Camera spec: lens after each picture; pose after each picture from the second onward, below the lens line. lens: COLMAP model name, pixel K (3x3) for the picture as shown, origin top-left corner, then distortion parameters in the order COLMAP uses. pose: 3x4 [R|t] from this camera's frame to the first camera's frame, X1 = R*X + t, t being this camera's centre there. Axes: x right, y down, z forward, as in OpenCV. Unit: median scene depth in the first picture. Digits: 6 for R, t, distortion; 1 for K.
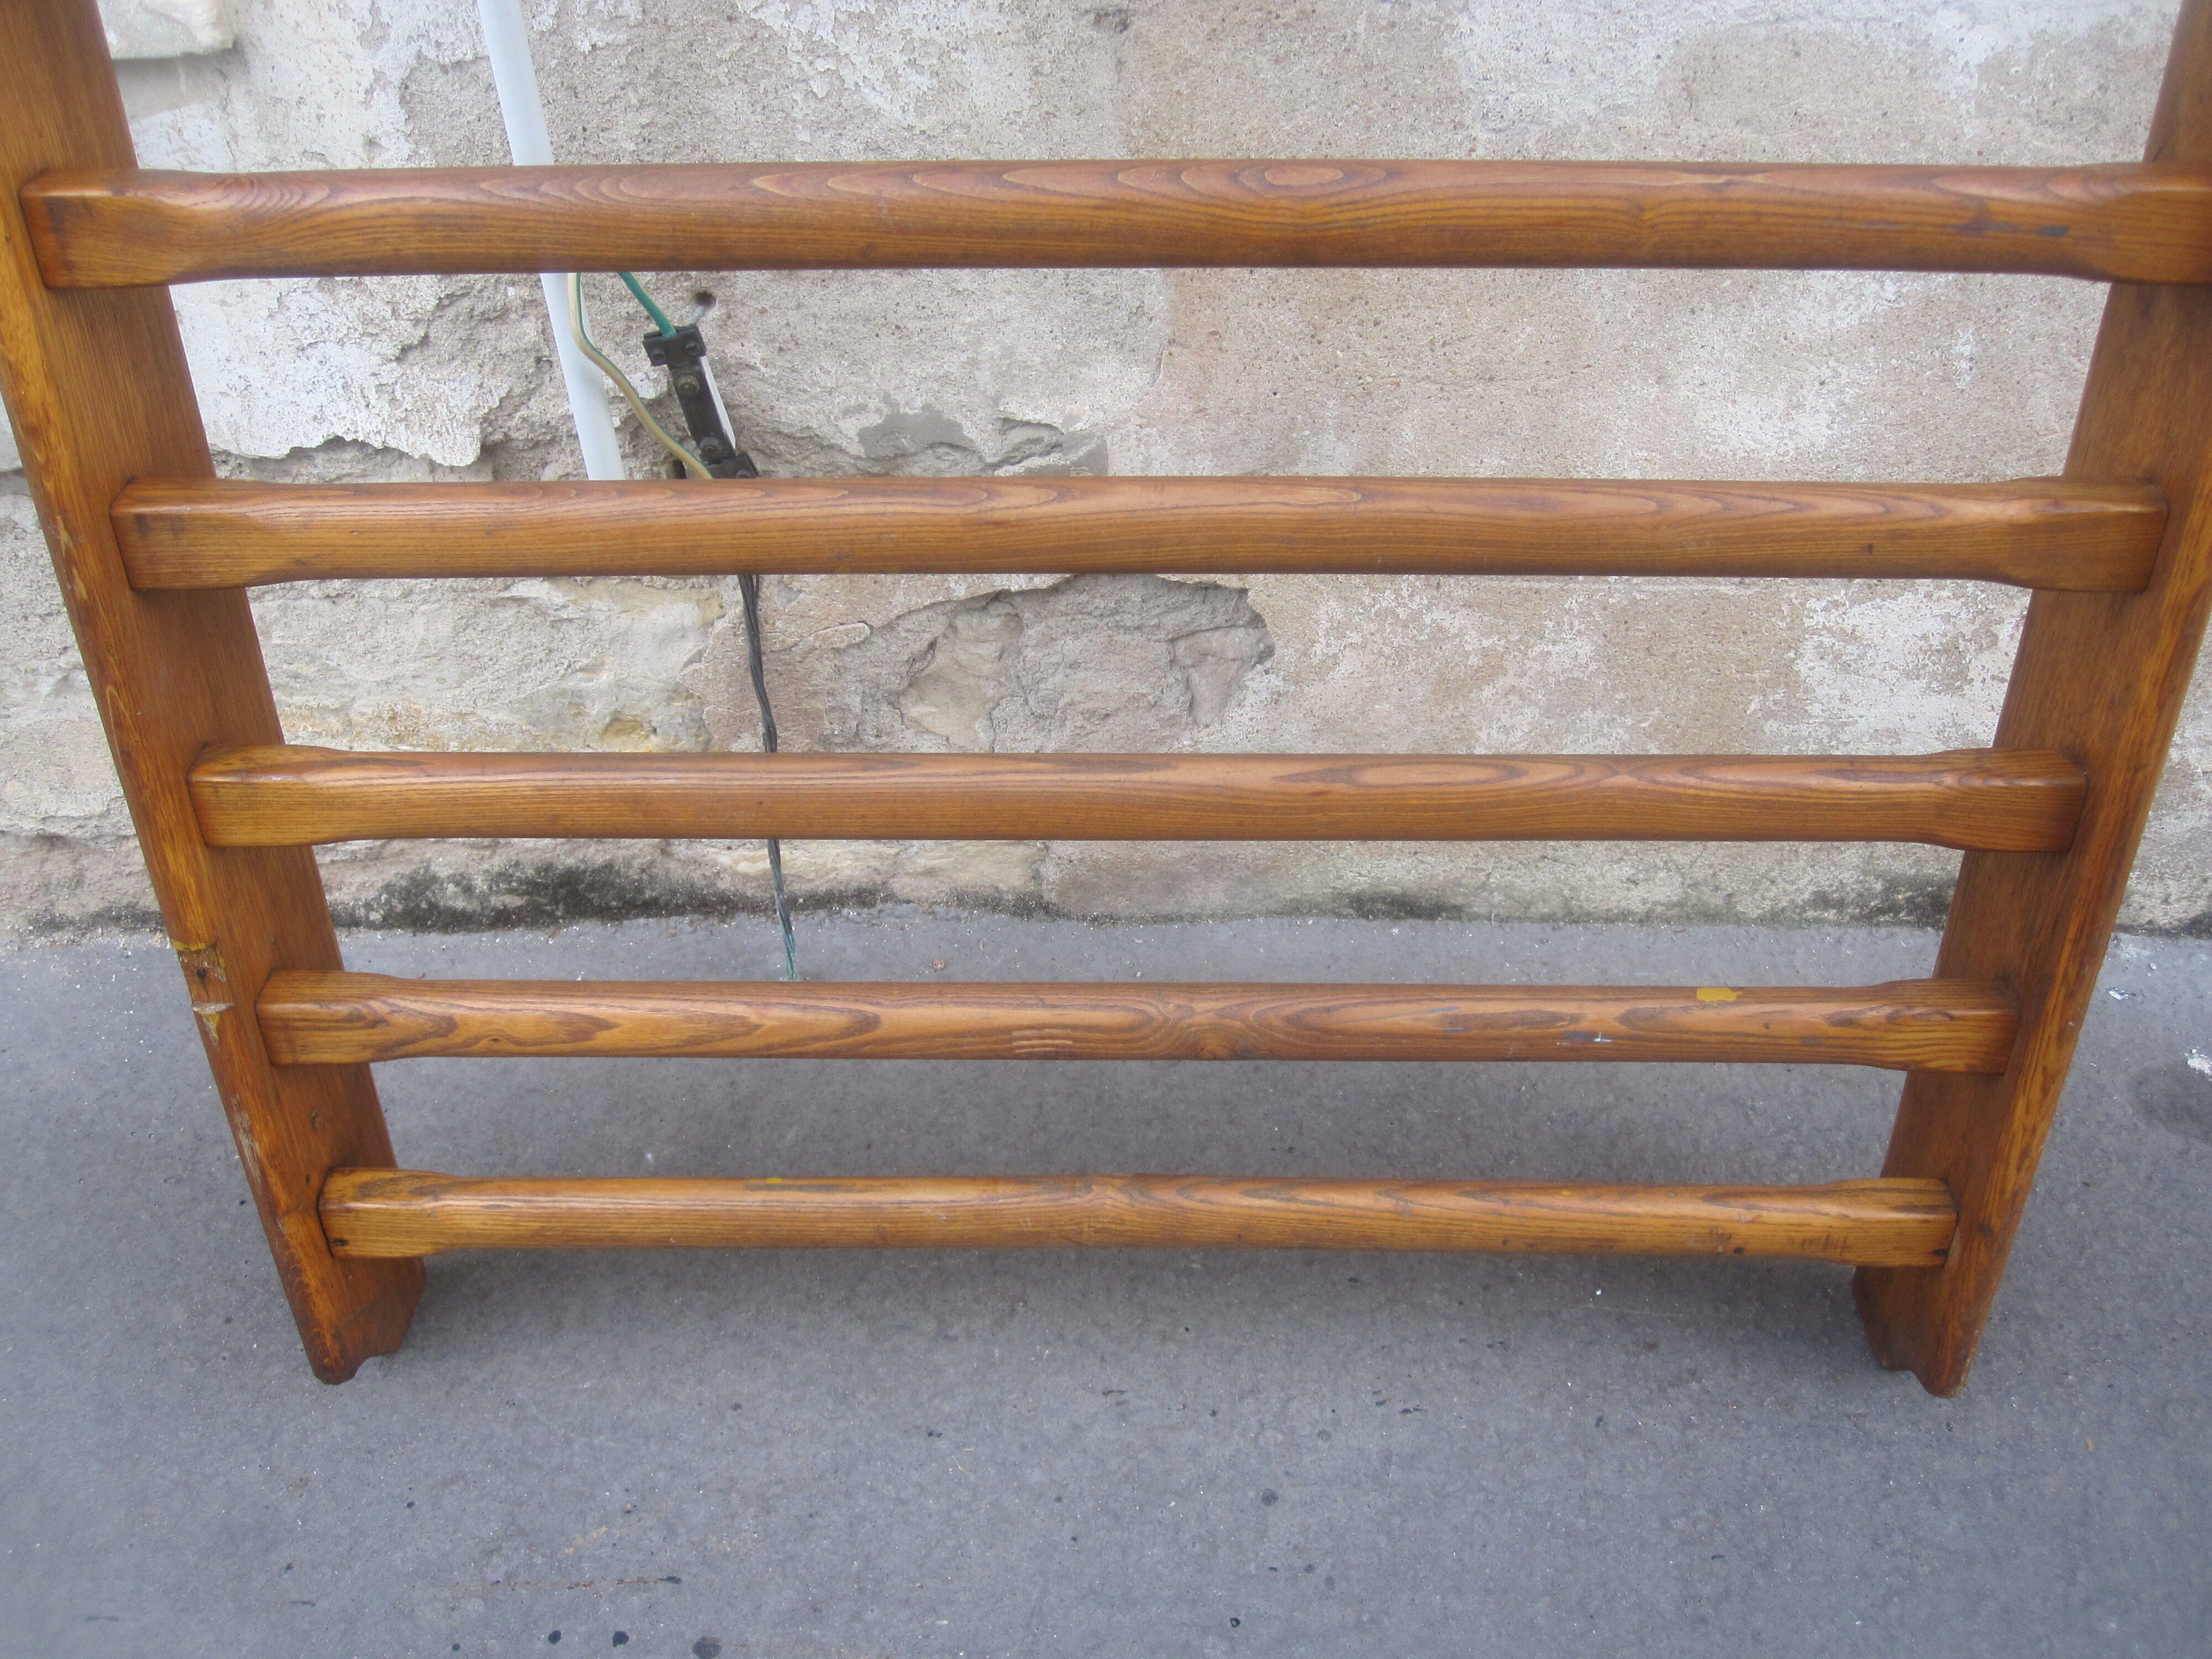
lens RADIAL K [[2169.7, 0, 1106.0], [0, 2169.7, 829.5], [0, 0, 1]] dist [-0.078270, 0.031710]
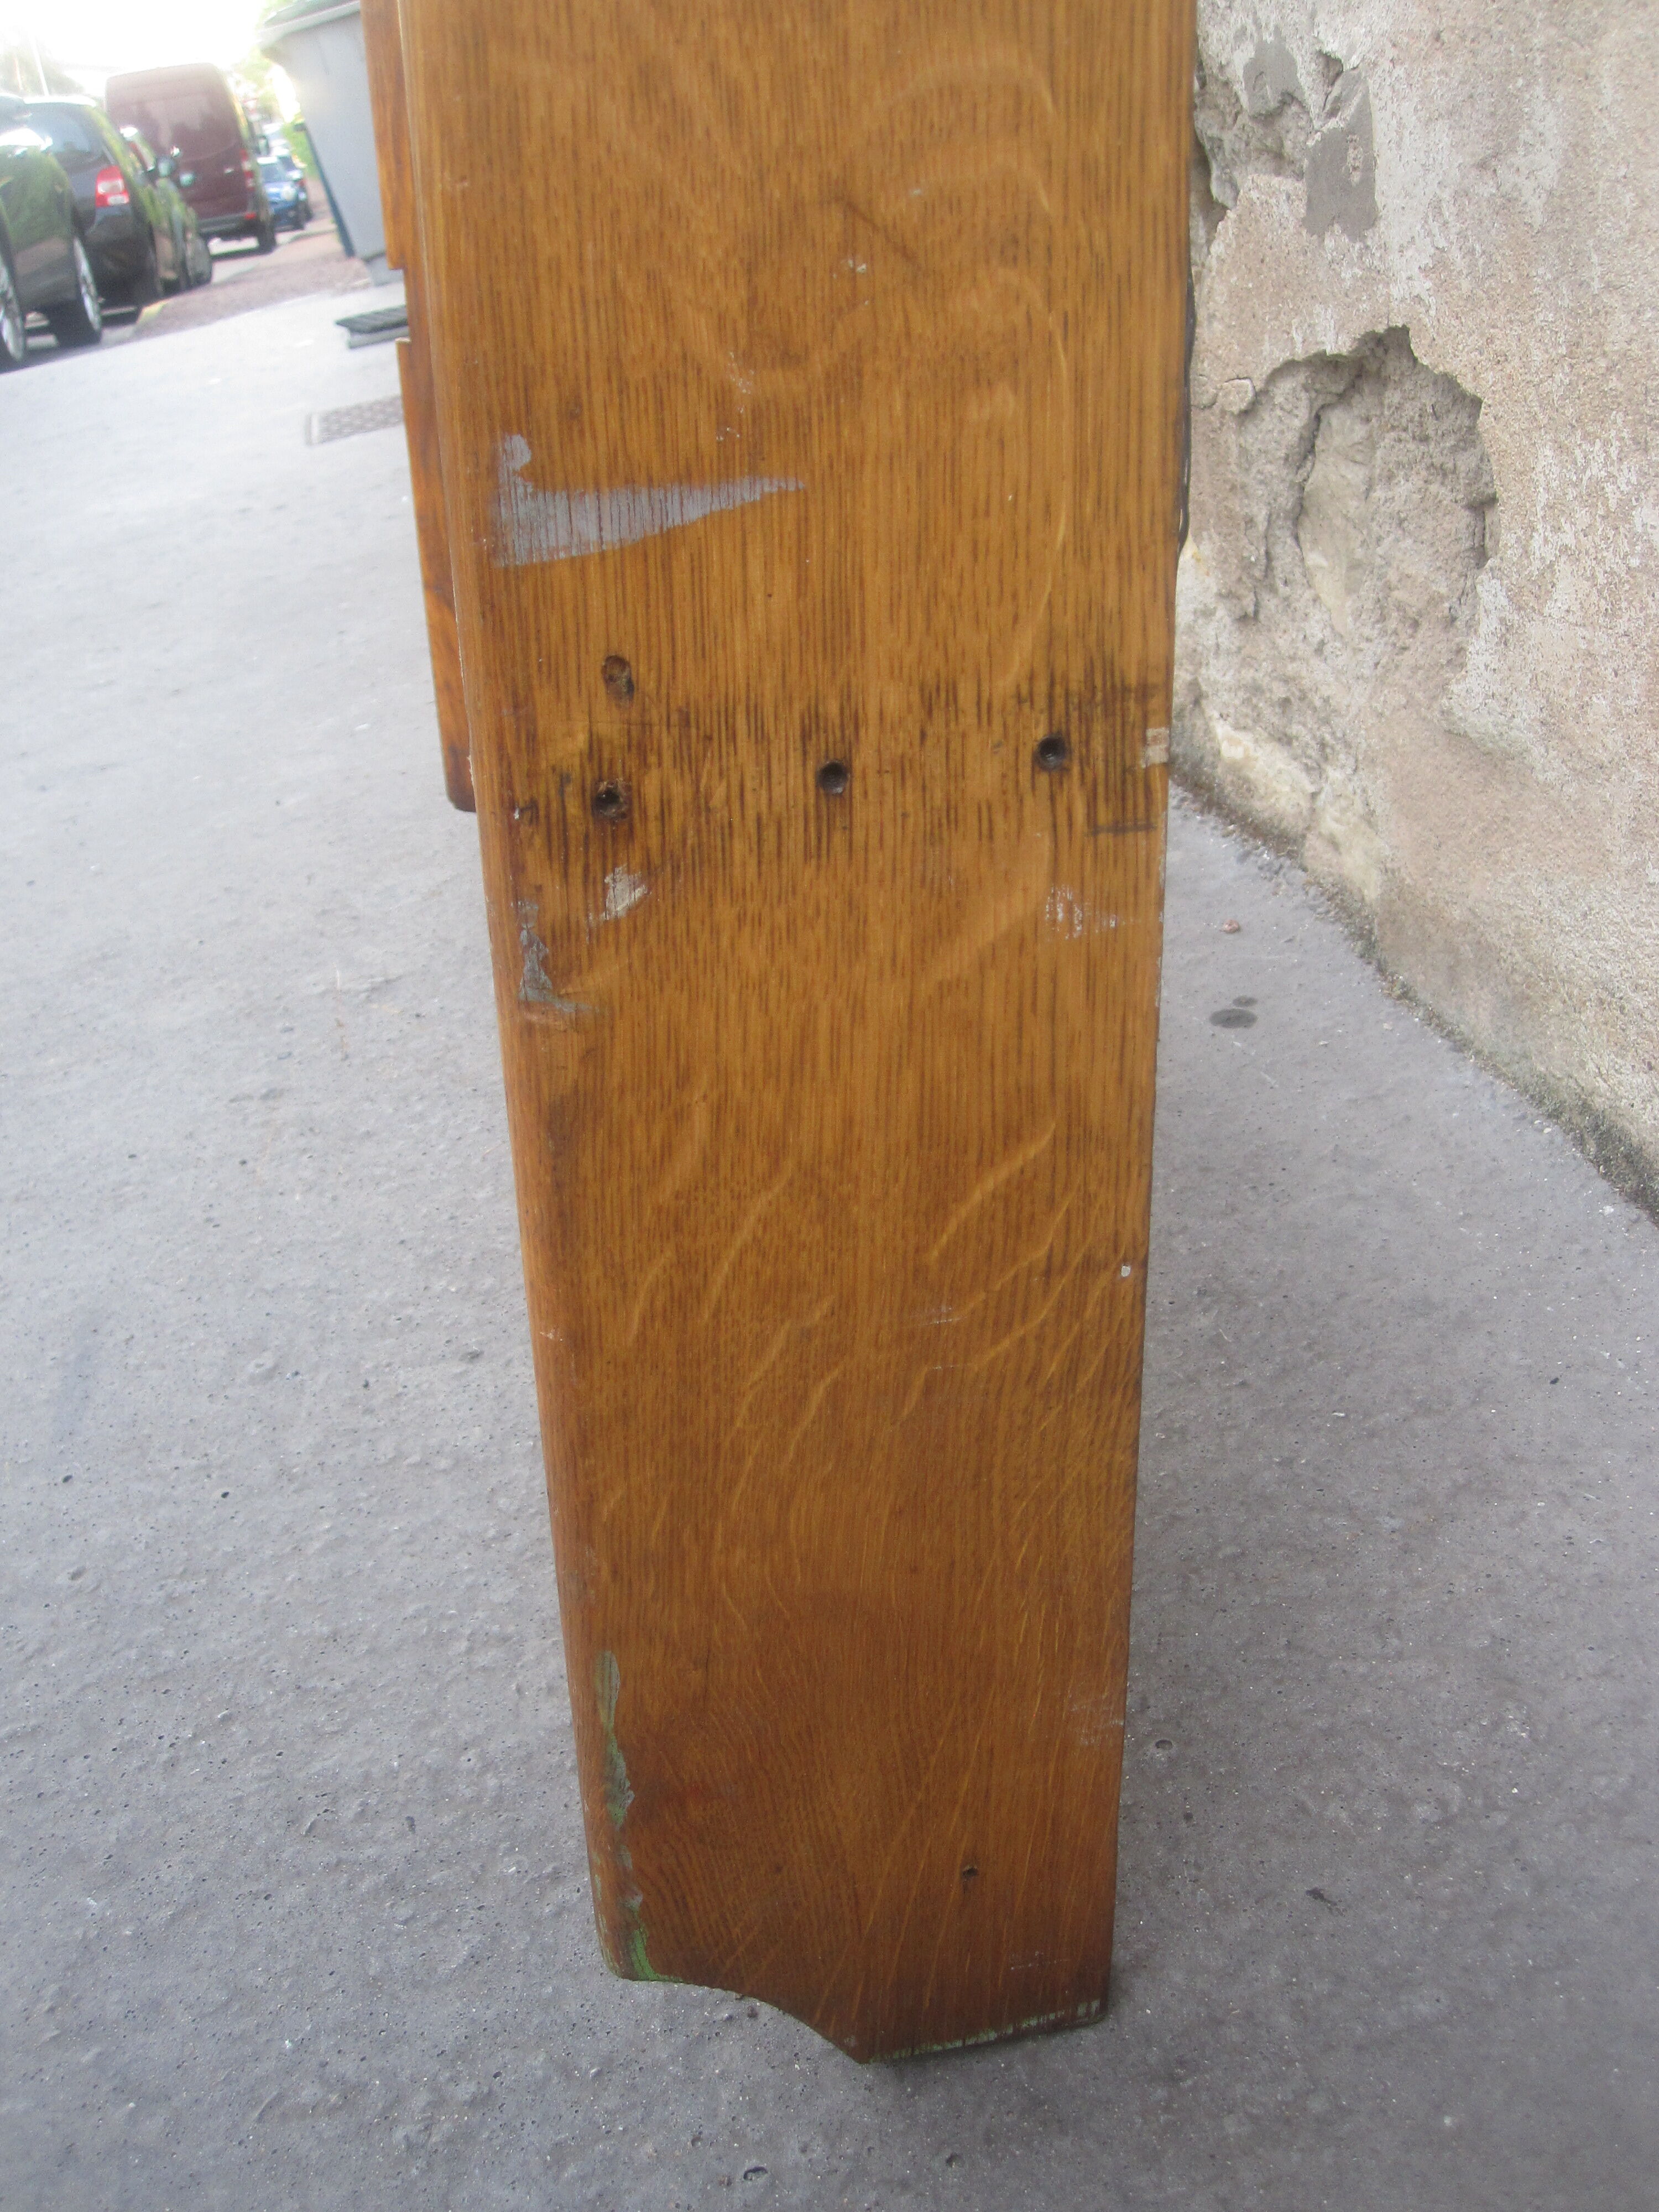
lens RADIAL K [[2169.7, 0, 841.8], [0, 2169.7, 1105.5], [0, 0, 1]] dist [-0.078270, 0.031710]
pose [[0.218966, 0.441944, -0.869908, 0.679128], [-0.537444, 0.798737, 0.270506, -0.021111], [0.814376, 0.408295, 0.412416, 0.743305]]
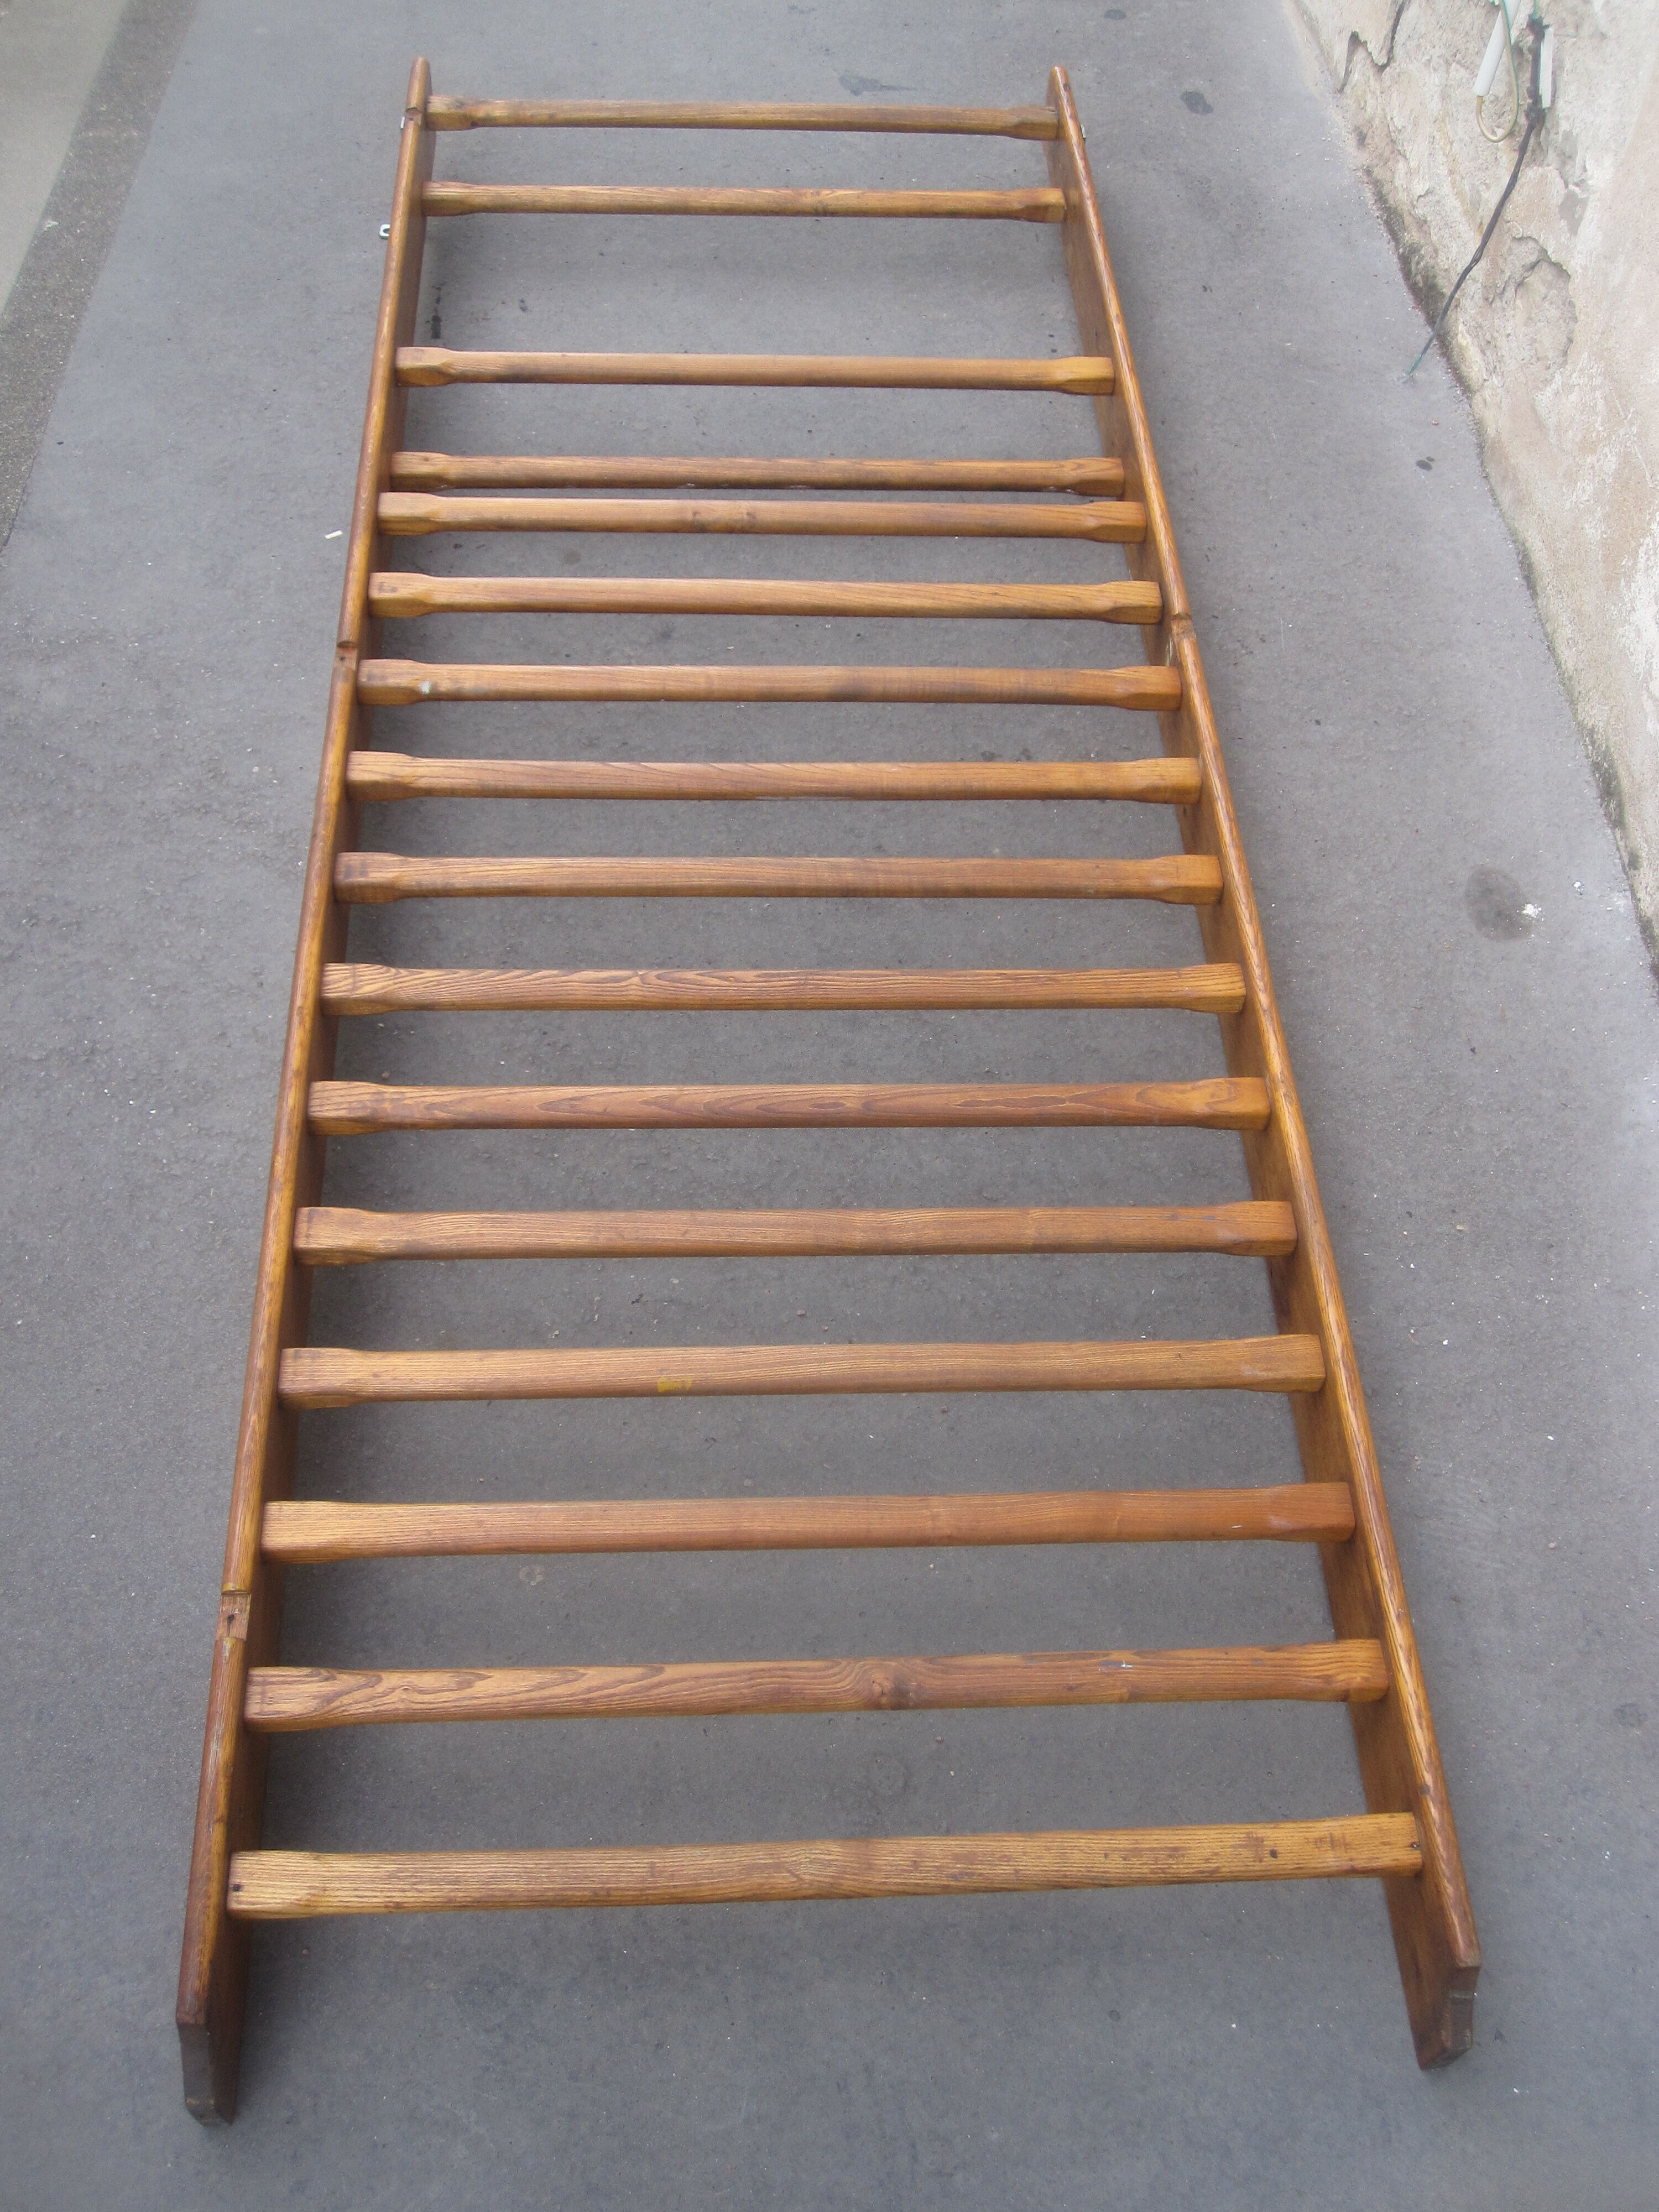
lens RADIAL K [[2169.7, 0, 841.8], [0, 2169.7, 1105.5], [0, 0, 1]] dist [-0.078270, 0.031710]
pose [[0.054027, 0.800187, -0.597312, 1.798103], [-0.727331, 0.441388, 0.525516, -0.337611], [0.684157, 0.406051, 0.605847, -0.290591]]
